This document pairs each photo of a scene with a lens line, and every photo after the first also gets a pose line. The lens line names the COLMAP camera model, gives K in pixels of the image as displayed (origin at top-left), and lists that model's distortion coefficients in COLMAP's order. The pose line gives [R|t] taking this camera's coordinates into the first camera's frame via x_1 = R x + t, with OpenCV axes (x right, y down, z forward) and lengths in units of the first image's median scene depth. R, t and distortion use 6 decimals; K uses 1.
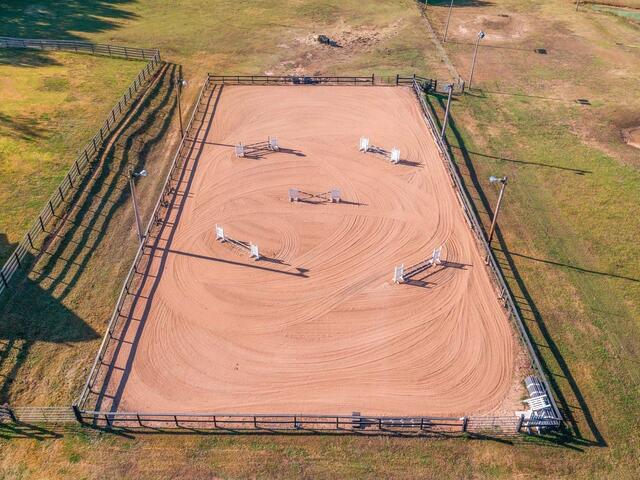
lens RADIAL K [[571.1, 0, 322.7], [0, 571.1, 239.5], [0, 0, 1]] dist [-0.020485, 0.009838]
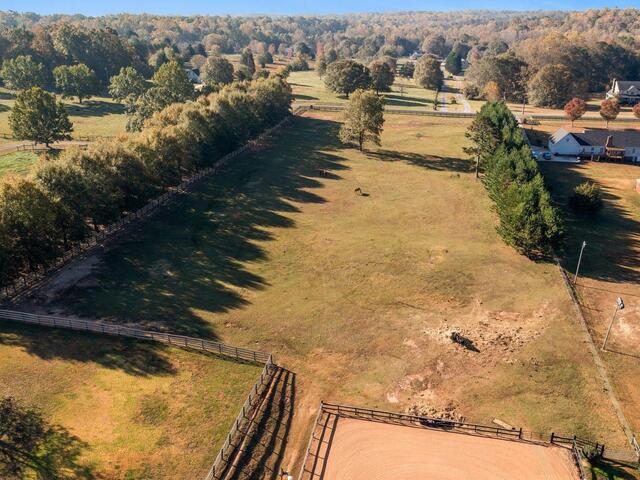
lens RADIAL K [[571.1, 0, 322.5], [0, 571.1, 241.2], [0, 0, 1]] dist [-0.020485, 0.009838]
pose [[0.977699, 0.072971, -0.196927, -0.064425], [-0.118299, 0.966134, -0.229328, -0.443353], [0.173523, 0.247510, 0.953220, 0.154628]]
